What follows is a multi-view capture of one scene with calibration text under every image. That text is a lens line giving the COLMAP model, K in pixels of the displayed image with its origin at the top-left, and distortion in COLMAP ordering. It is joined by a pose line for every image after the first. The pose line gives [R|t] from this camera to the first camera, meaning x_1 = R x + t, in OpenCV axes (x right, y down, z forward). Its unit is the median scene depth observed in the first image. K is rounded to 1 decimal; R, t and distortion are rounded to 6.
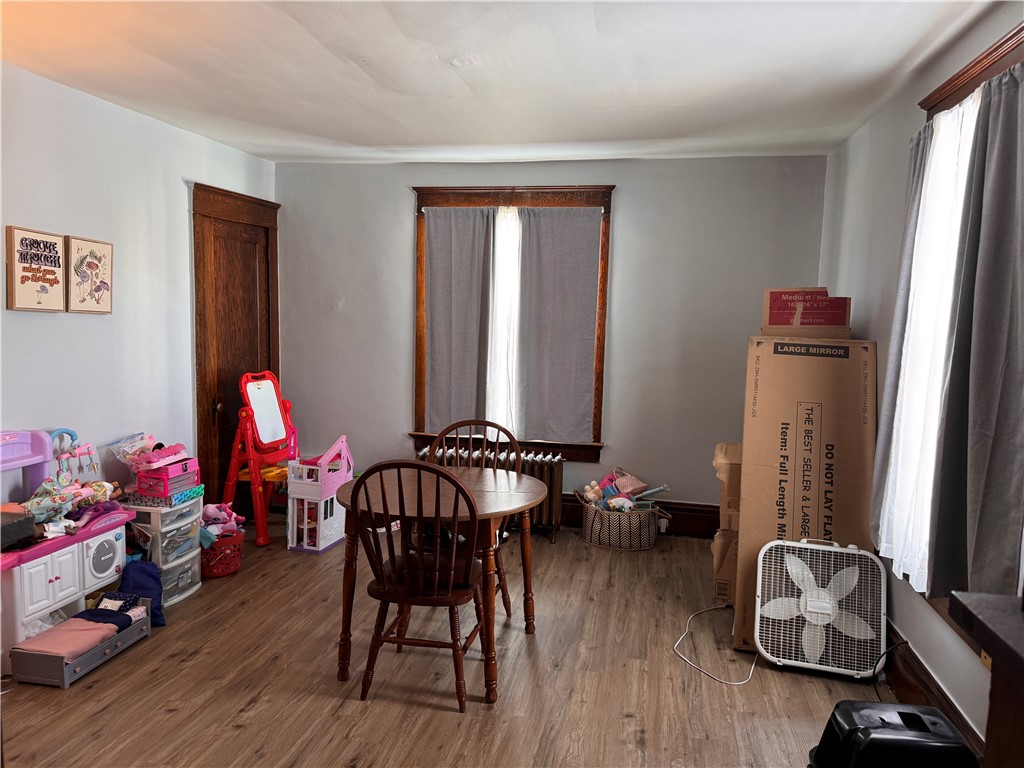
lens RADIAL K [[727.8, 0, 515.5], [0, 727.8, 382.4], [0, 0, 1]] dist [0.076103, -0.070655]
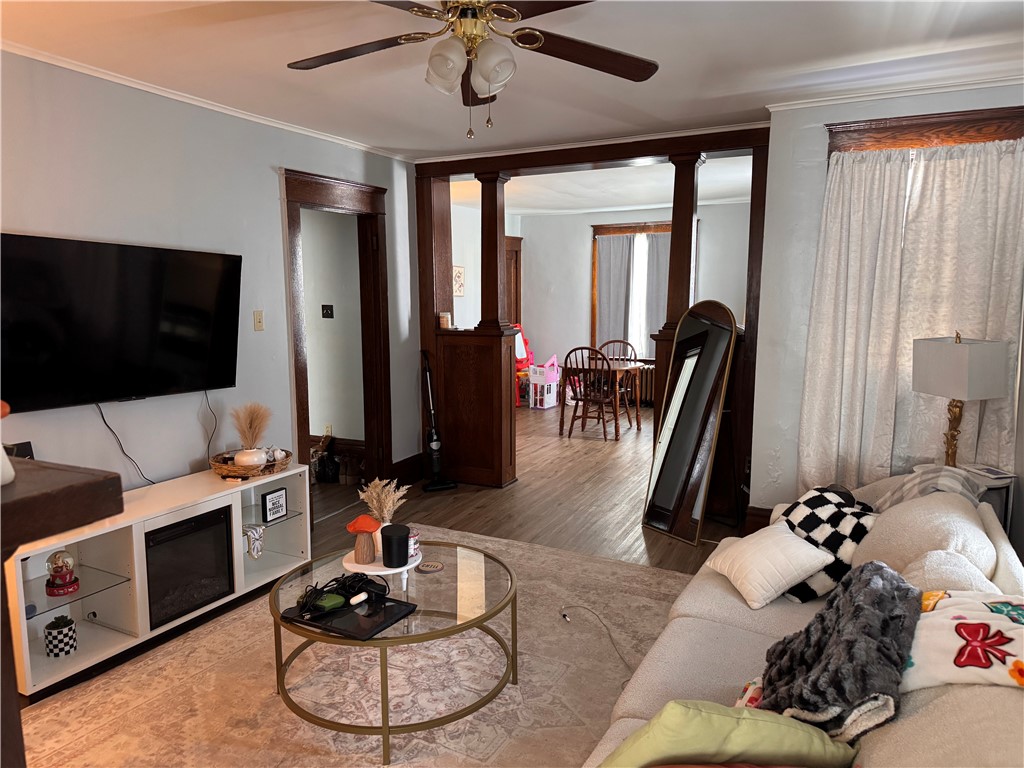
lens RADIAL K [[727.8, 0, 513.6], [0, 727.8, 387.0], [0, 0, 1]] dist [0.076103, -0.070655]
pose [[0.966977, 0.006705, -0.254775, 0.168598], [0.003121, 0.999267, 0.038144, 0.087586], [0.254844, -0.037679, 0.966248, -0.995762]]
